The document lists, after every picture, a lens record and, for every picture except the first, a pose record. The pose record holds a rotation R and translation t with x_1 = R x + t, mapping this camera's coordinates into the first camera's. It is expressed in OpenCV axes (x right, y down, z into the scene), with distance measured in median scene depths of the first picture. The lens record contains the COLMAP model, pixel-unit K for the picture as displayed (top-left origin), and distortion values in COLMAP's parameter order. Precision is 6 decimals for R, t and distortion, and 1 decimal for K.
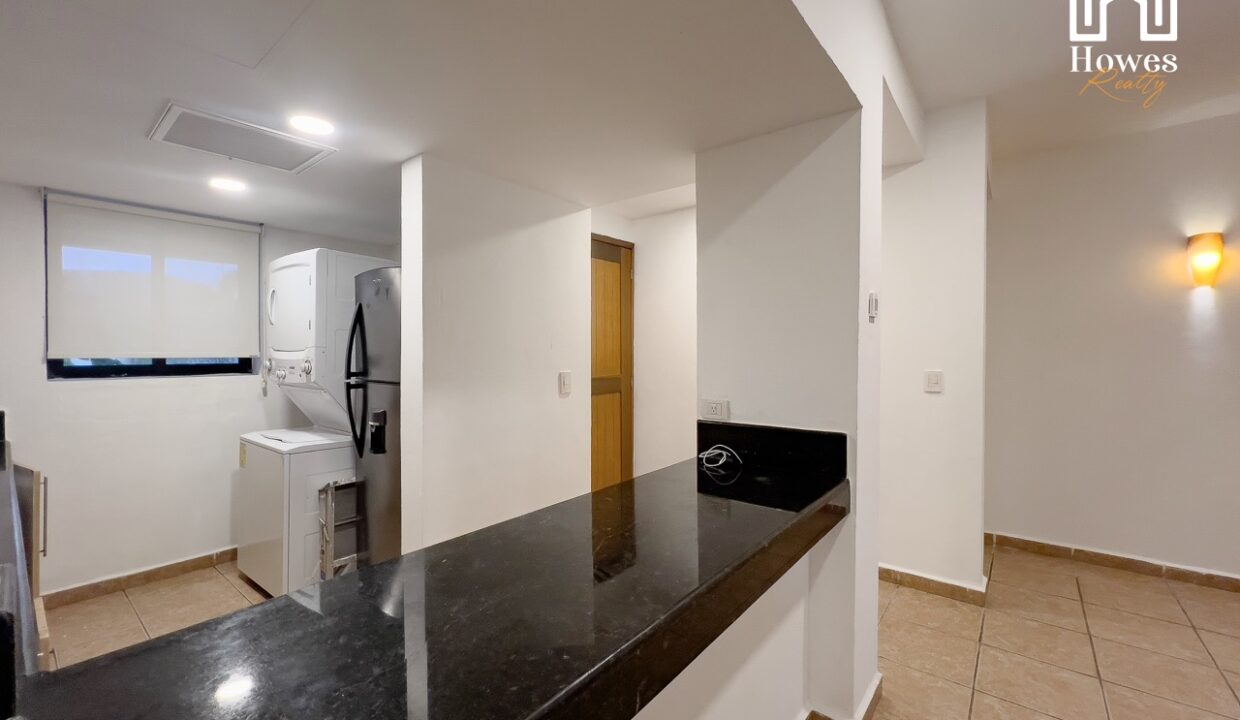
lens RADIAL K [[504.0, 0, 634.3], [0, 504.0, 348.2], [0, 0, 1]] dist [-0.003516, 0.000352]
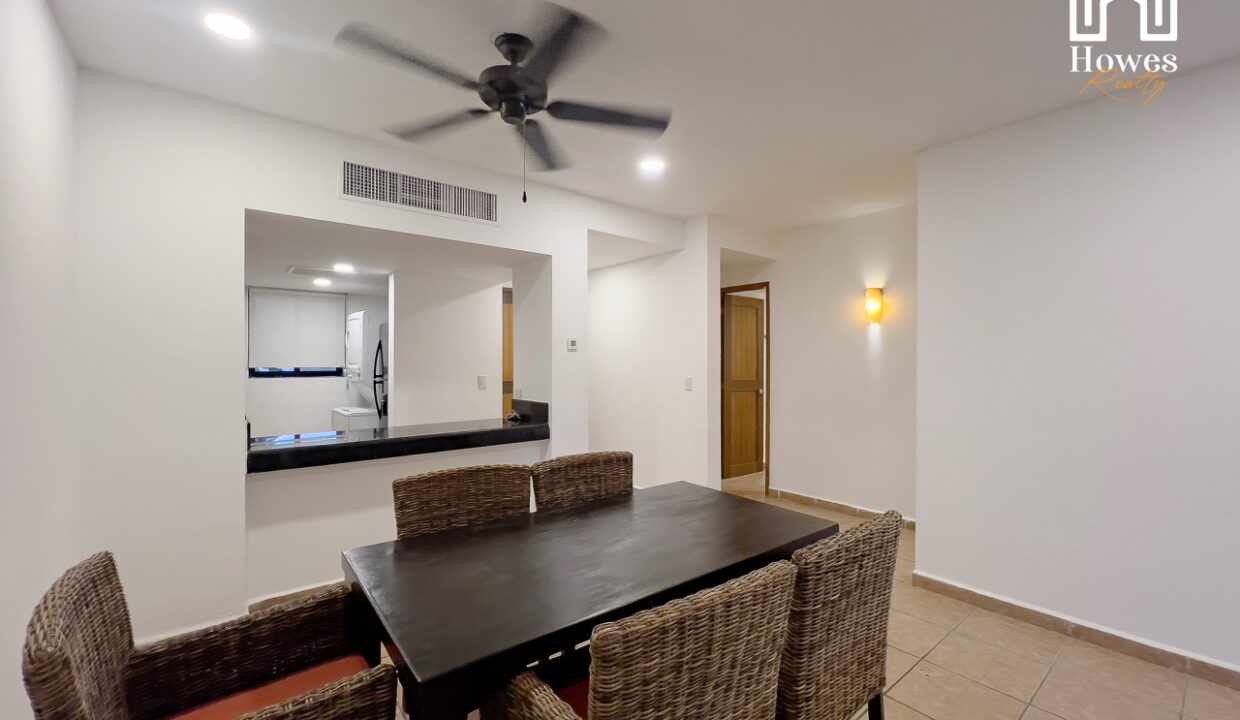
lens RADIAL K [[504.0, 0, 638.0], [0, 504.0, 348.8], [0, 0, 1]] dist [-0.003516, 0.000352]
pose [[0.978433, -0.004714, -0.206509, 0.766302], [0.000400, 0.999781, -0.020929, -0.012306], [0.206563, 0.020395, 0.978221, -0.644309]]
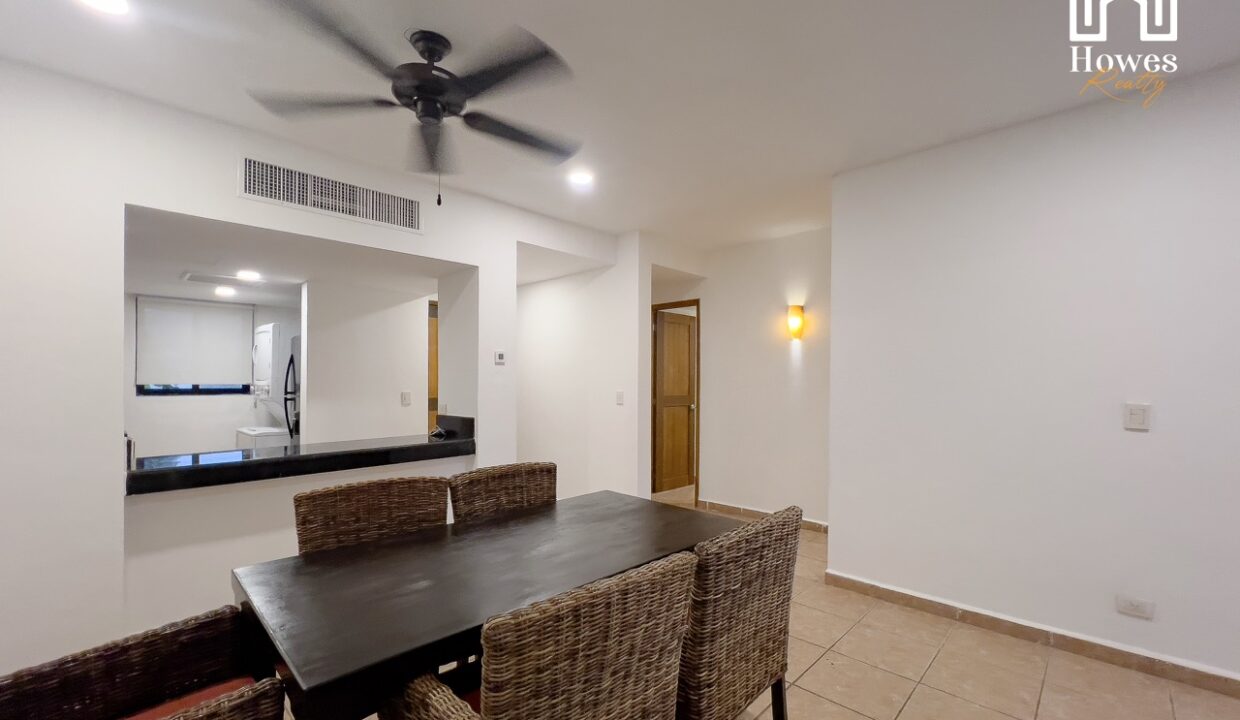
lens RADIAL K [[504.0, 0, 638.6], [0, 504.0, 369.5], [0, 0, 1]] dist [-0.003516, 0.000352]
pose [[0.996085, -0.003707, -0.088318, 0.795480], [0.001990, 0.999807, -0.019524, 0.005144], [0.088373, 0.019272, 0.995901, -0.646472]]
